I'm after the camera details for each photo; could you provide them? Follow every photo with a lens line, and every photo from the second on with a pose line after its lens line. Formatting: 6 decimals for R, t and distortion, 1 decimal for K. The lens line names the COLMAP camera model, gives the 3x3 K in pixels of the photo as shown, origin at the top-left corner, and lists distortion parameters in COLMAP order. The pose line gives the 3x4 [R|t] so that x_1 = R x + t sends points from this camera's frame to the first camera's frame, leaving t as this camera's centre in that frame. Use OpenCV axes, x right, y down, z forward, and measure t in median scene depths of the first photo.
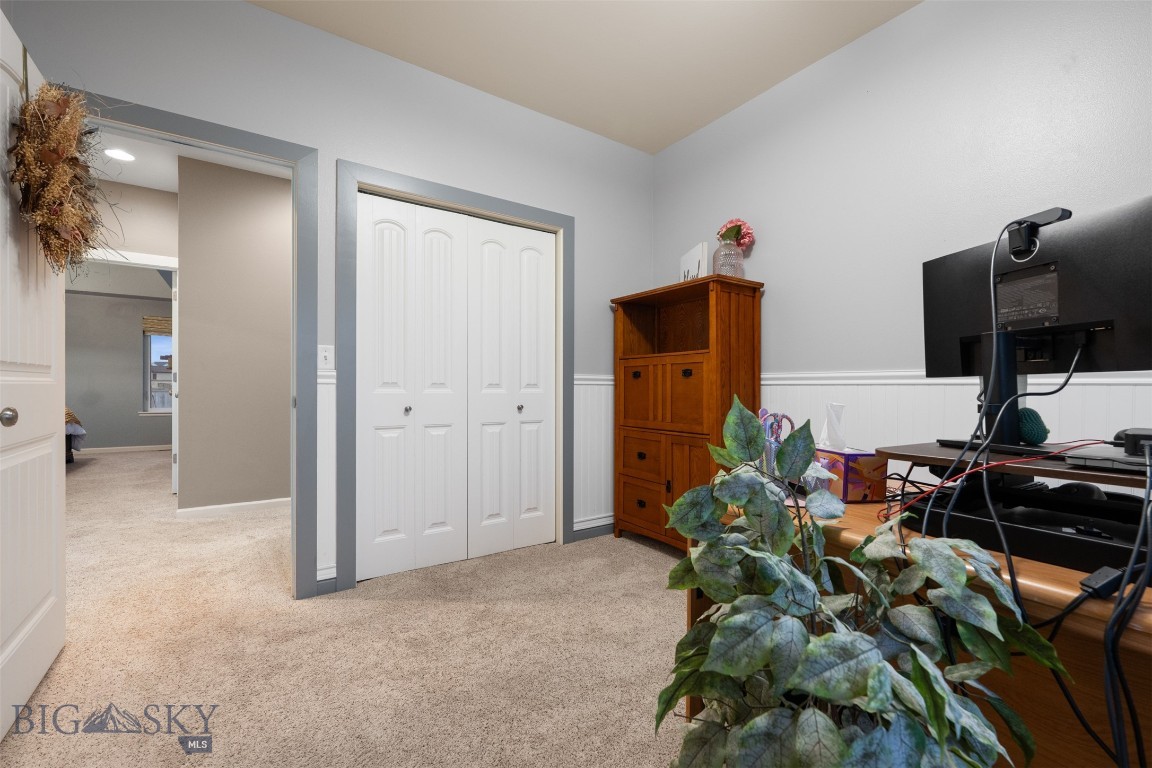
lens RADIAL K [[486.8, 0, 576.0], [0, 486.8, 384.0], [0, 0, 1]] dist [0.000042, 0.000013]
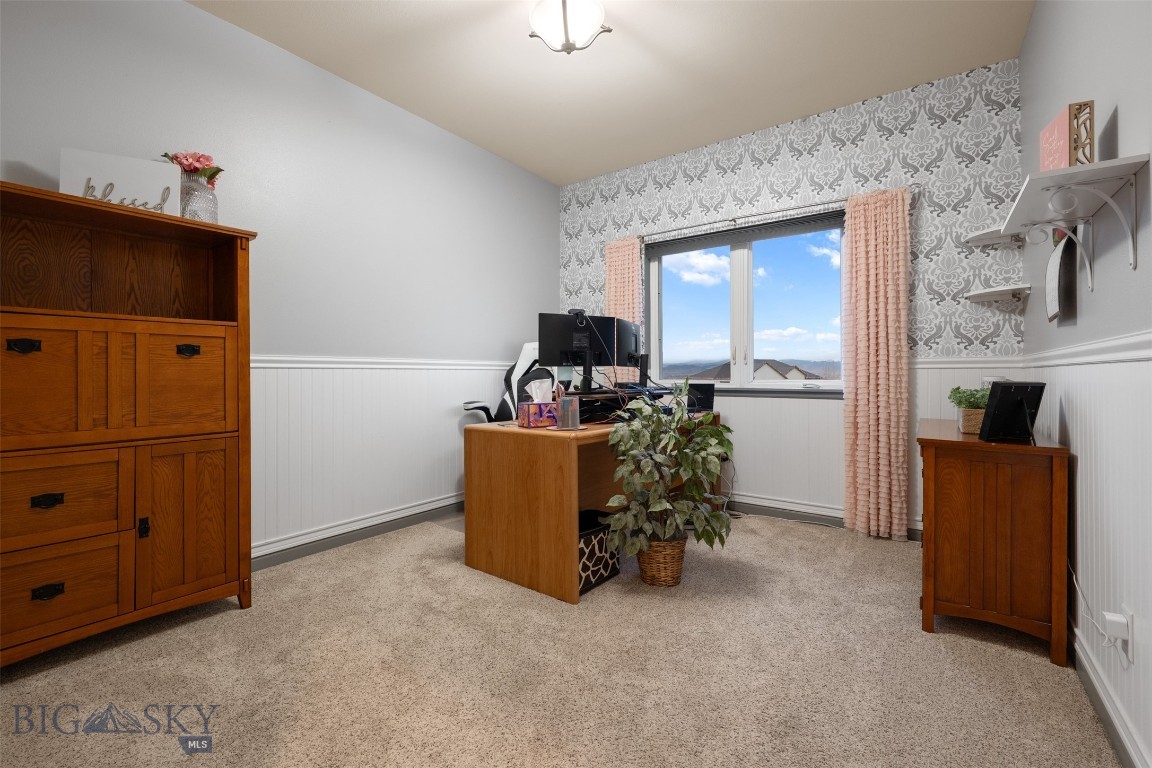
lens RADIAL K [[492.8, 0, 576.7], [0, 492.8, 371.1], [0, 0, 1]] dist [0.000328, 0.000041]
pose [[-0.329464, -0.002255, 0.944165, -0.716637], [-0.007494, 0.999972, -0.000227, 0.003742], [-0.944138, -0.007150, -0.329472, 0.821665]]
